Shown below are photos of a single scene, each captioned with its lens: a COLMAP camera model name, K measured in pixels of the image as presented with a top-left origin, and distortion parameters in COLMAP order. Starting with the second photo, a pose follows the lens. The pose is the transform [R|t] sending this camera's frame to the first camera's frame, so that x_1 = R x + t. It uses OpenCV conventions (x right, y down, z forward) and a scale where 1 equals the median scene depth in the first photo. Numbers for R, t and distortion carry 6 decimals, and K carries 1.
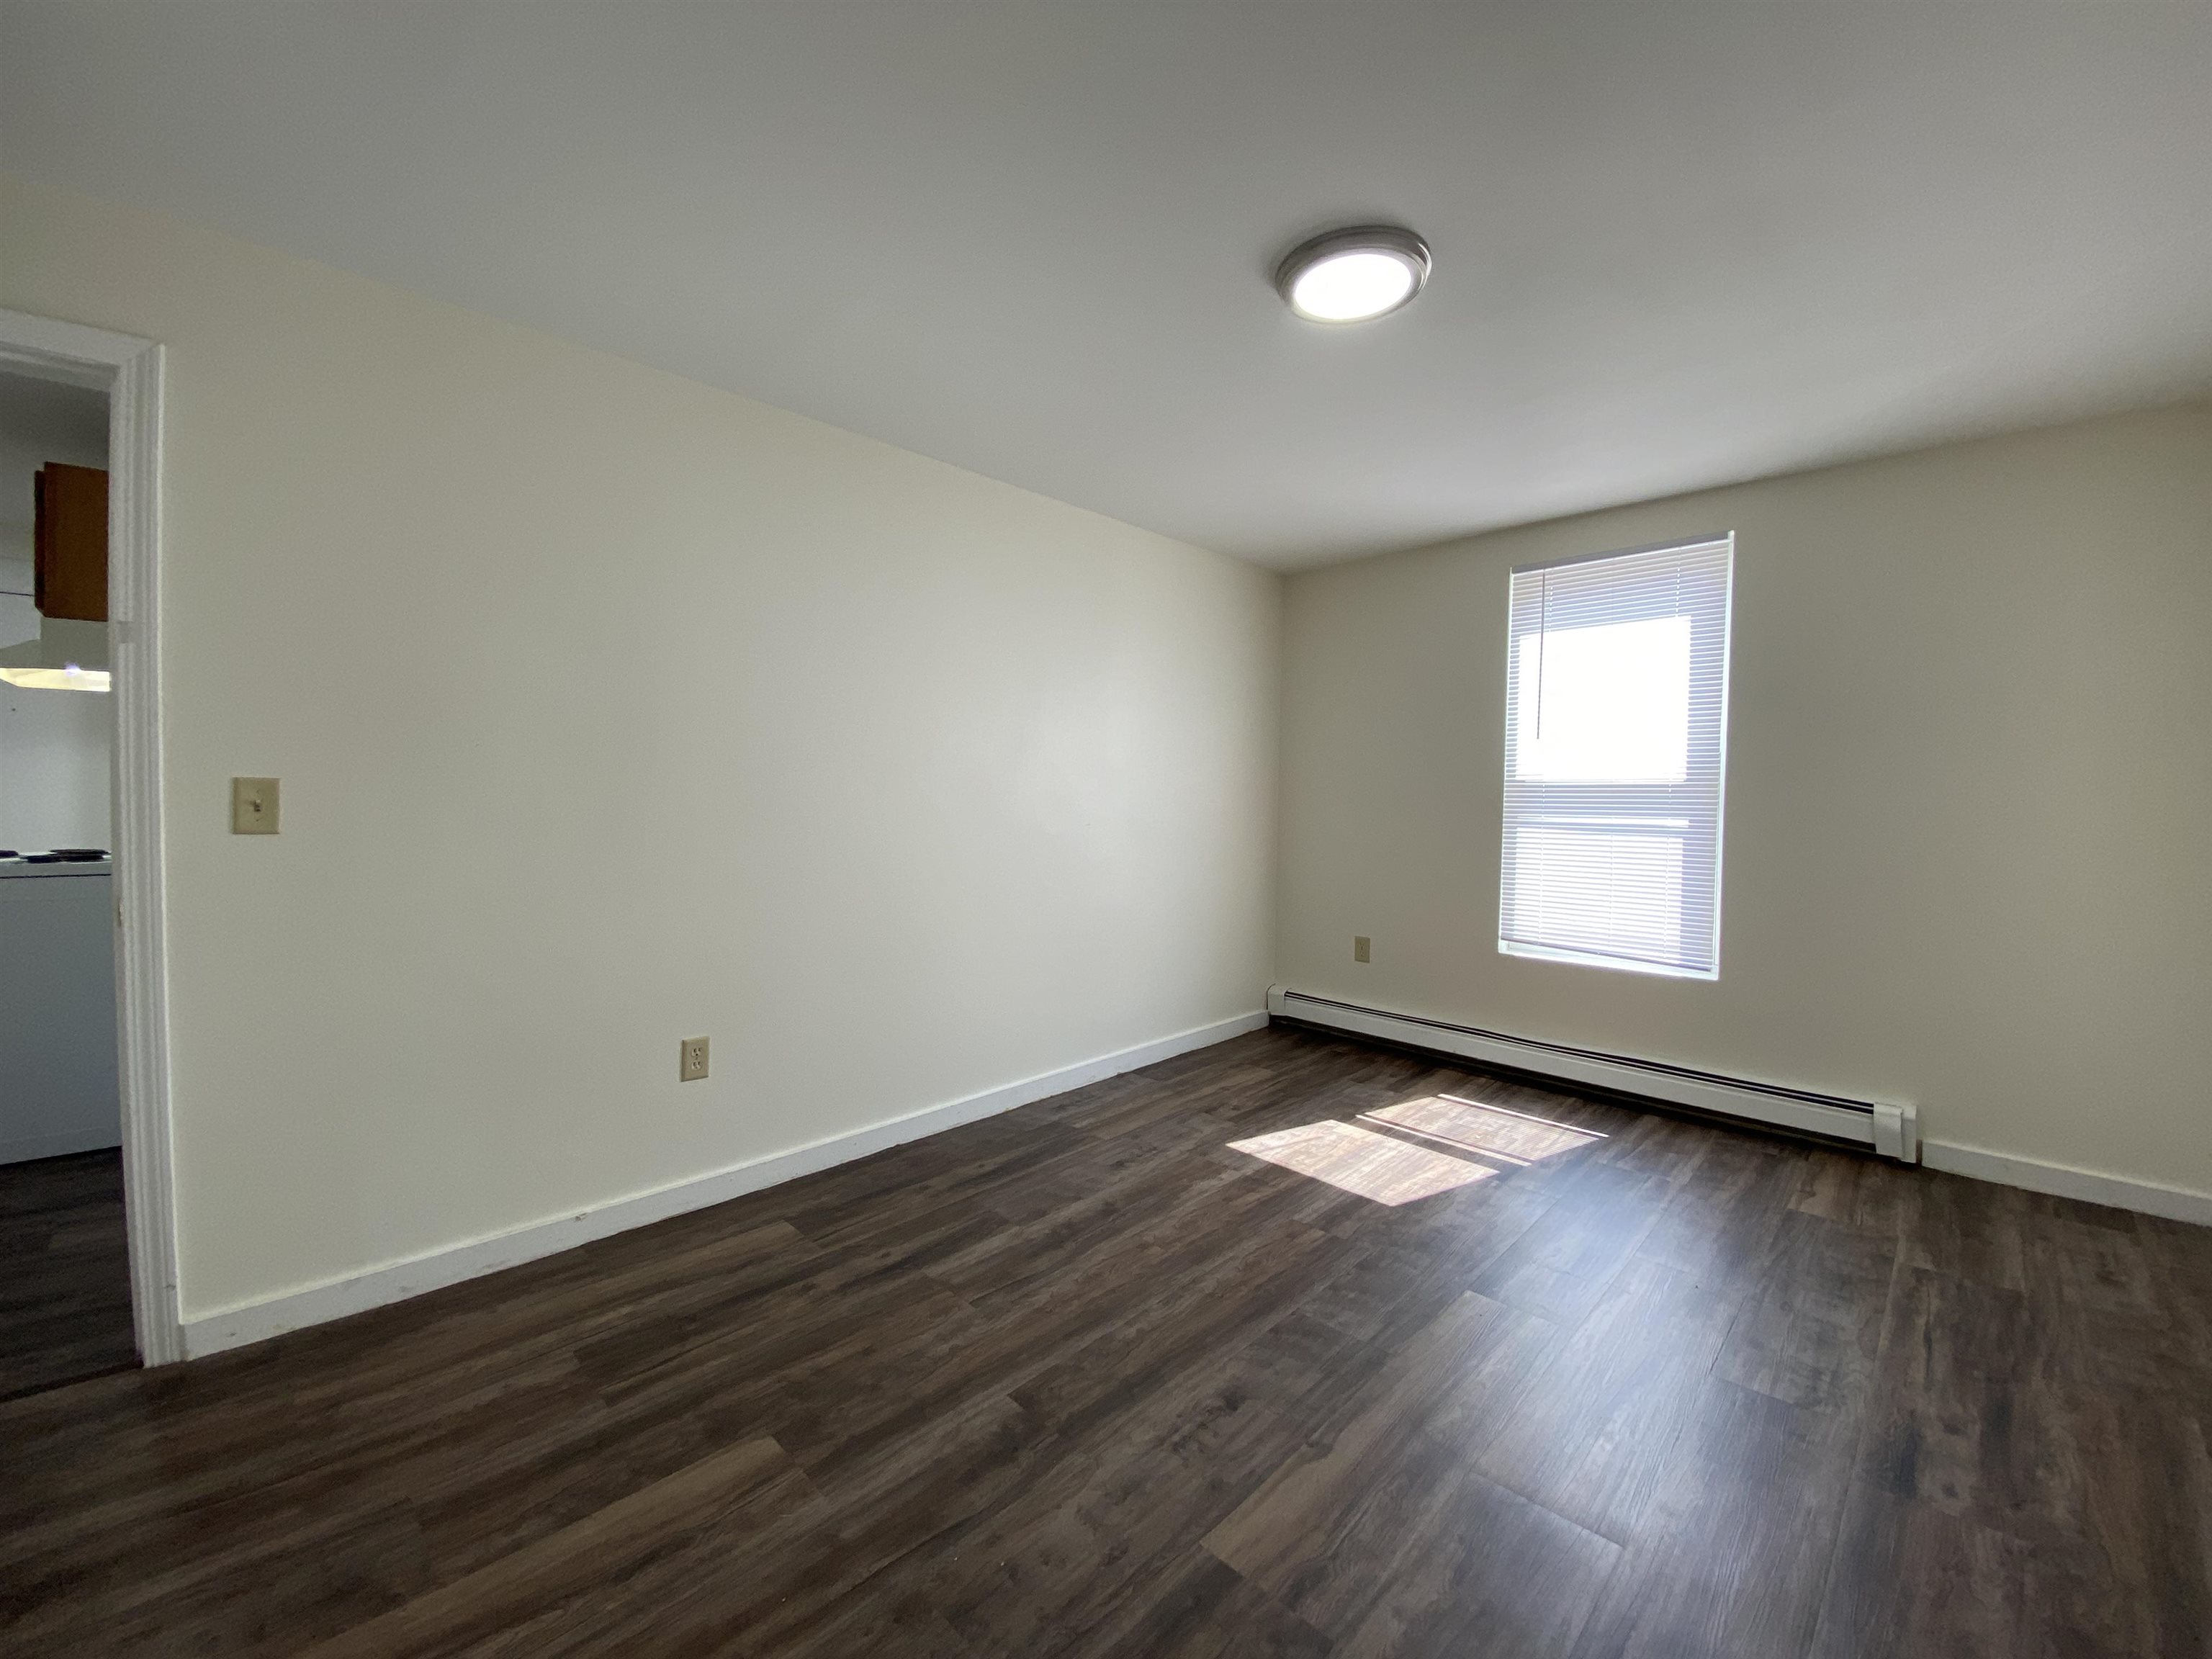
lens RADIAL K [[893.5, 0, 1123.3], [0, 893.5, 821.6], [0, 0, 1]] dist [0.000833, -0.015610]
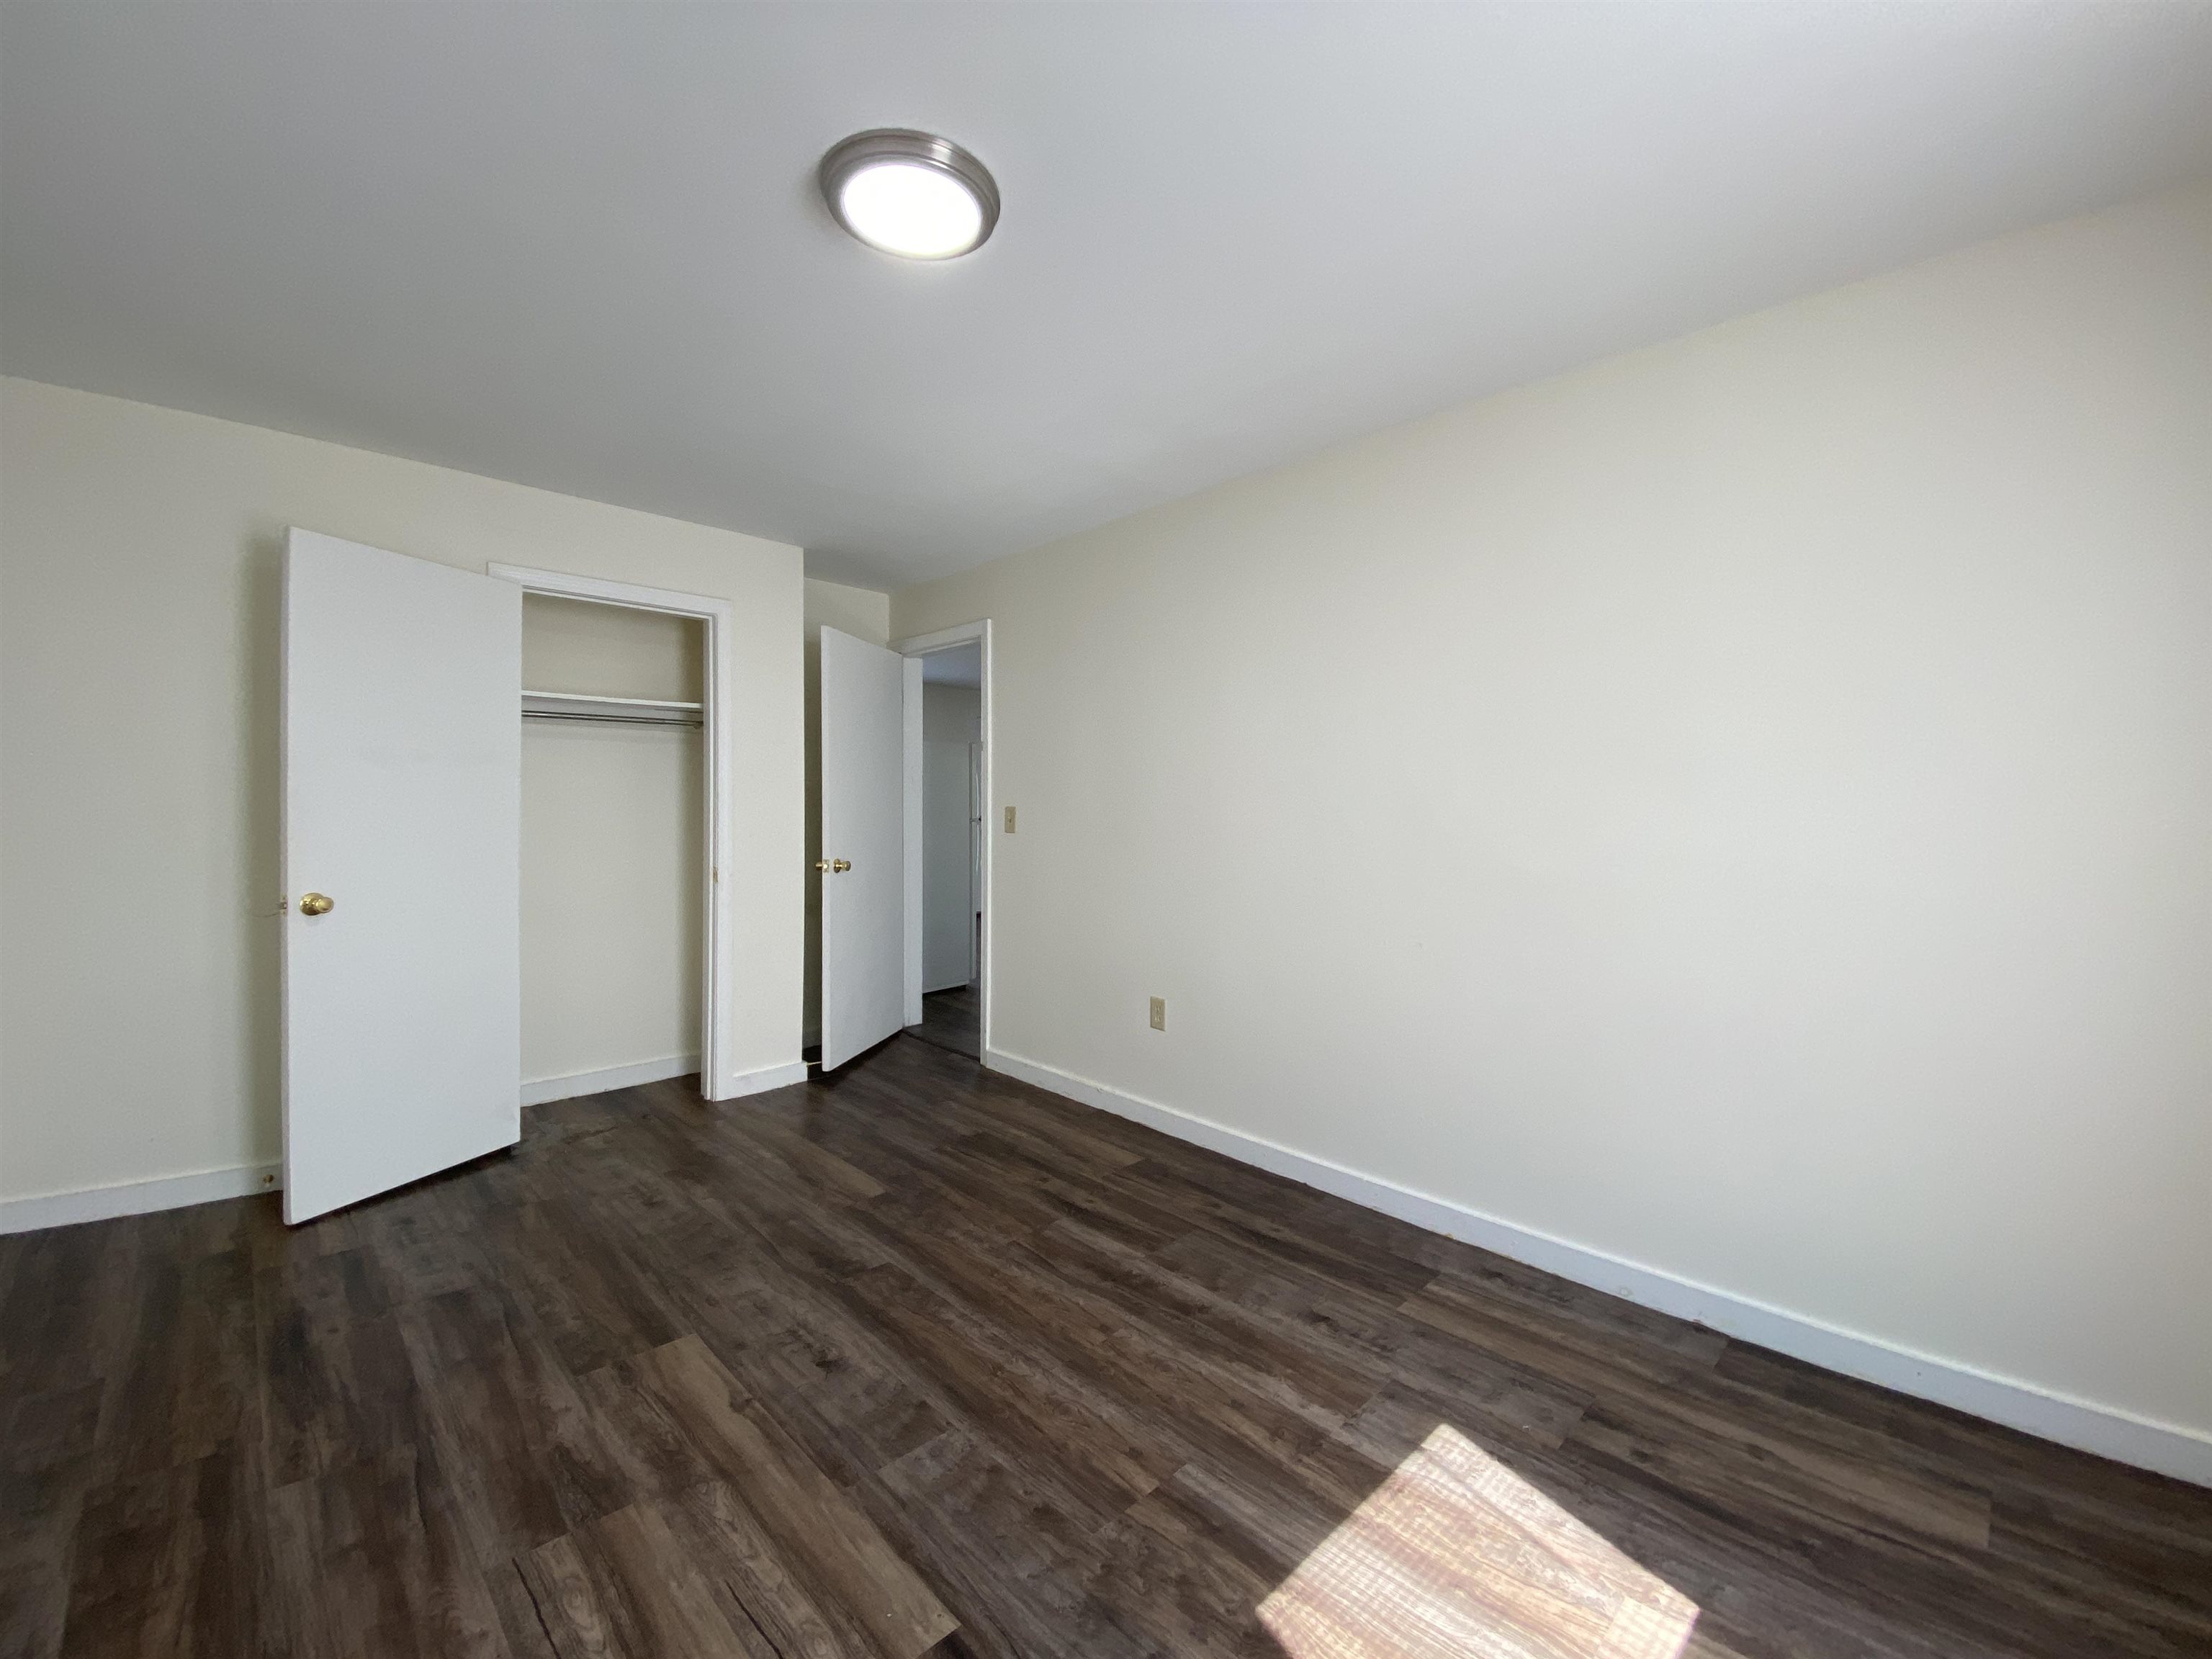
lens RADIAL K [[893.5, 0, 1123.3], [0, 893.5, 821.6], [0, 0, 1]] dist [0.000833, -0.015610]
pose [[0.001850, 0.022073, -0.999755, 0.841097], [-0.053567, 0.998323, 0.021942, -0.053679], [0.998563, 0.053513, 0.003030, 0.908686]]
